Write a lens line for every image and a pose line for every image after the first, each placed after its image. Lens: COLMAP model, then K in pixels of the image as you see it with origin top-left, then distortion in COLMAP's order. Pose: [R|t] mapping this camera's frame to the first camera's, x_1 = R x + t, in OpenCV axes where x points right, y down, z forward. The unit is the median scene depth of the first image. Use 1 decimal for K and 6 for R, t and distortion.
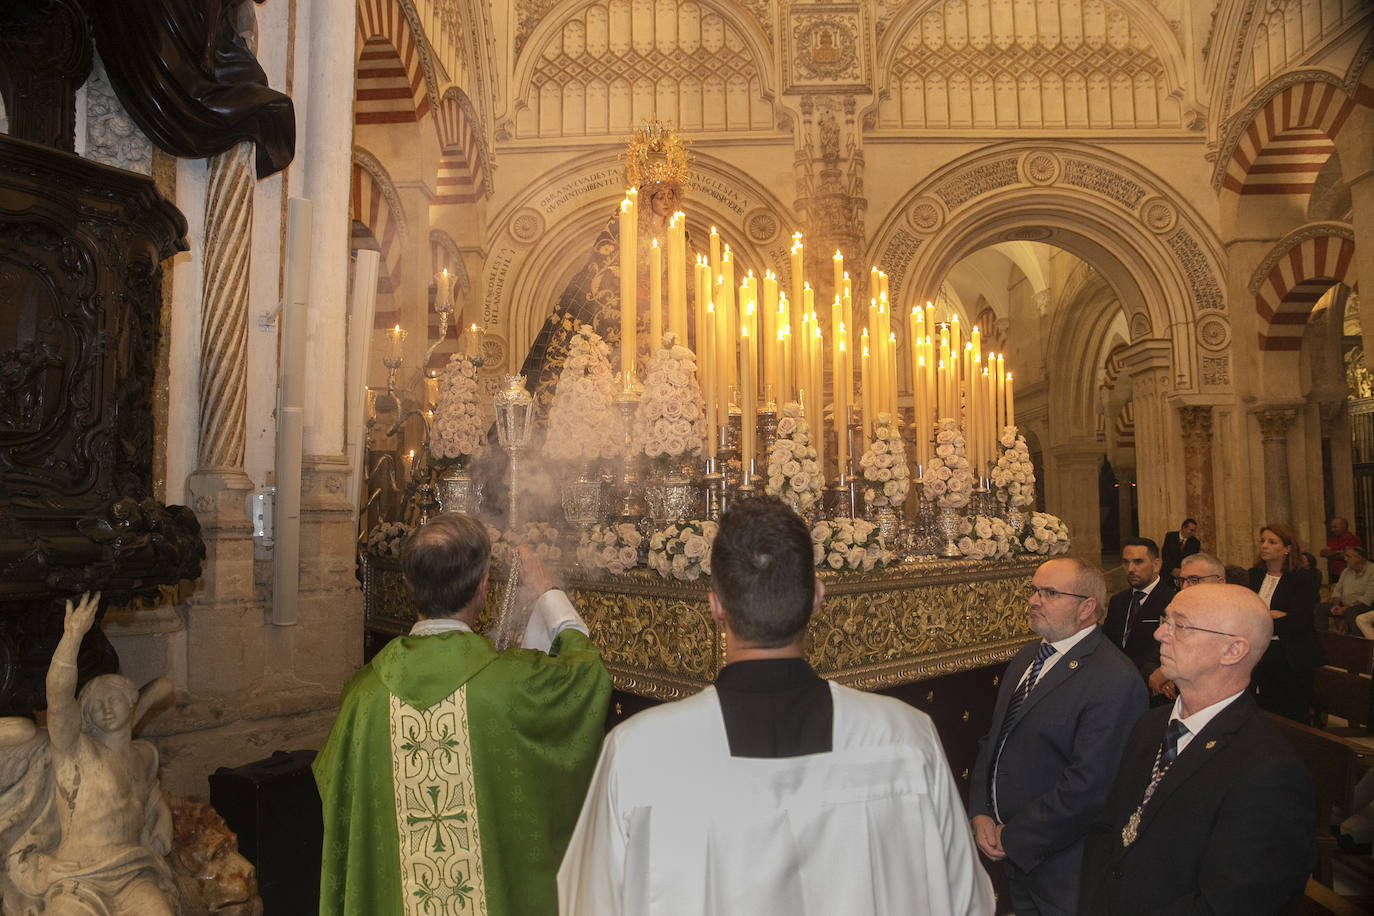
lens RADIAL K [[957.1, 0, 674.5], [0, 957.1, 436.5], [0, 0, 1]] dist [-0.069540, 0.009760]
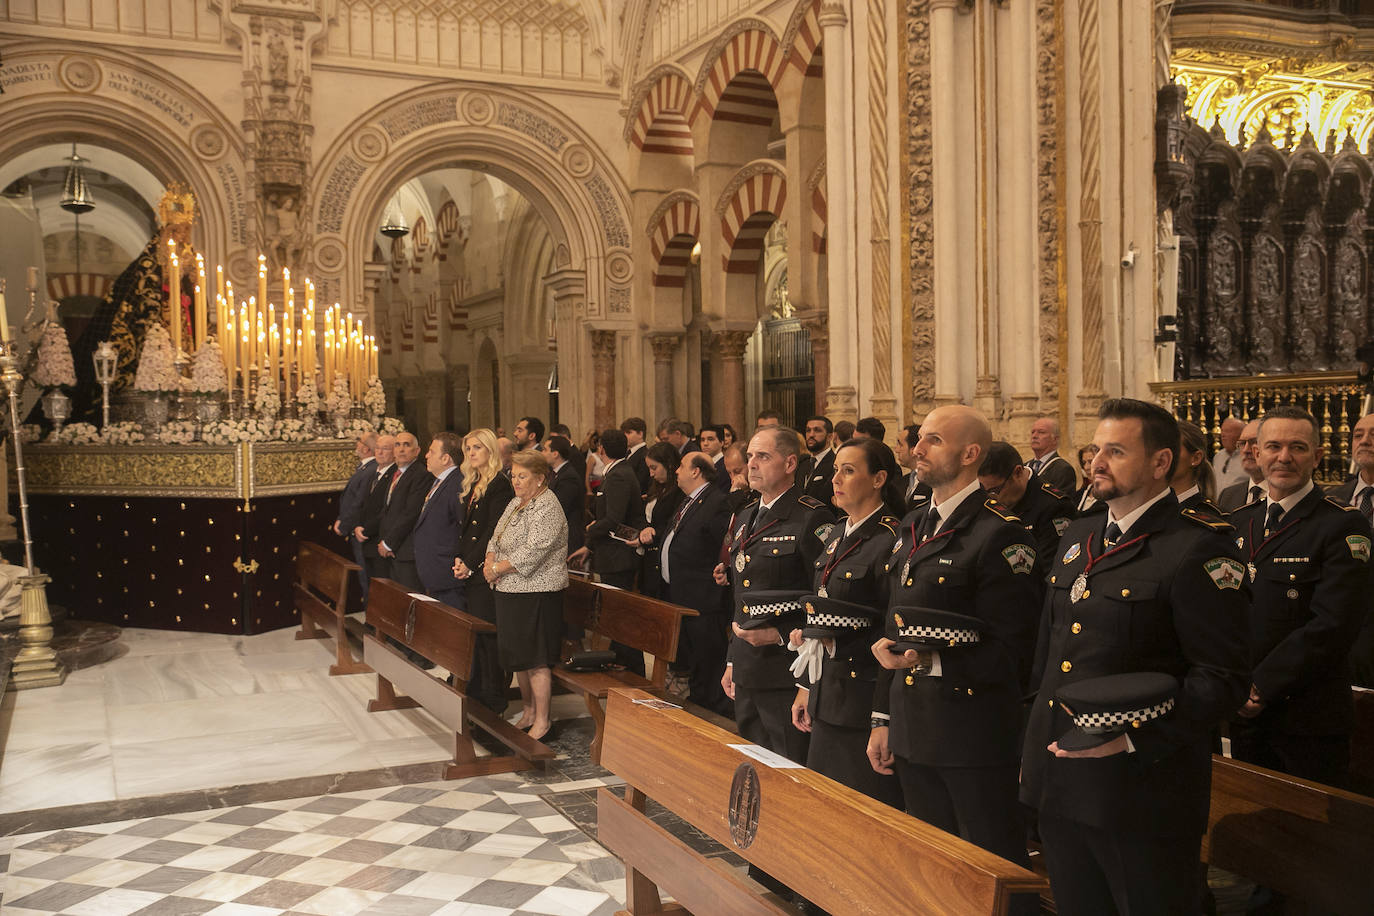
lens RADIAL K [[1364.6, 0, 692.7], [0, 1364.6, 450.7], [0, 0, 1]] dist [0.001705, 0.000000]
pose [[0.894743, -0.009938, 0.446471, -0.103370], [-0.034234, 0.995284, 0.090762, -0.041987], [-0.445267, -0.096493, 0.890183, -0.581224]]
